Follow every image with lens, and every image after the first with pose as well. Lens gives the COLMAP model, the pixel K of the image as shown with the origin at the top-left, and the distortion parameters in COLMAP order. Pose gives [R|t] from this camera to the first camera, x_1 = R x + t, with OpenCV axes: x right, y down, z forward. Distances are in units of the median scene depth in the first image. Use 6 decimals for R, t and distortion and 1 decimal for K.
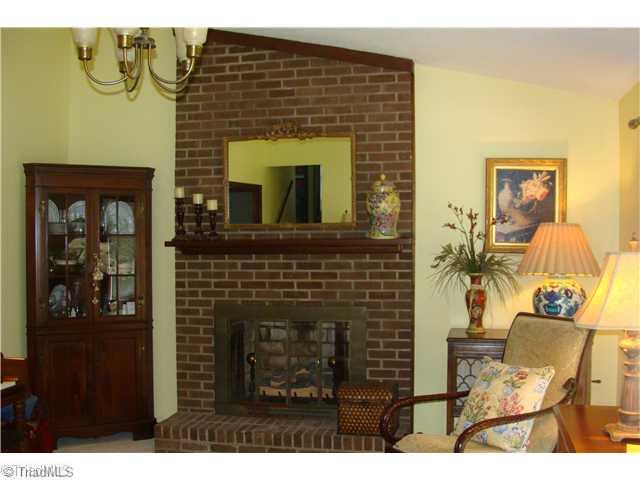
lens RADIAL K [[704.3, 0, 320.0], [0, 704.3, 240.0], [0, 0, 1]] dist [-0.176304, 0.001730]
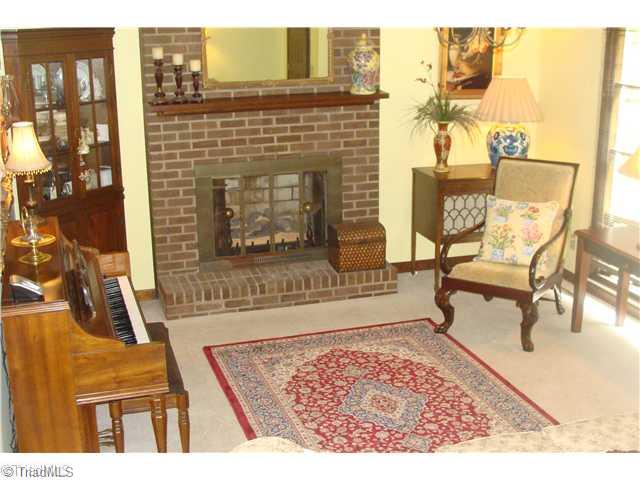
lens RADIAL K [[891.3, 0, 320.0], [0, 891.3, 240.0], [0, 0, 1]] dist [-0.144506, 0.019458]
pose [[0.872733, -0.137623, 0.468398, -0.629765], [0.007469, 0.963095, 0.269056, -0.149690], [-0.488140, -0.231316, 0.841553, -0.174469]]
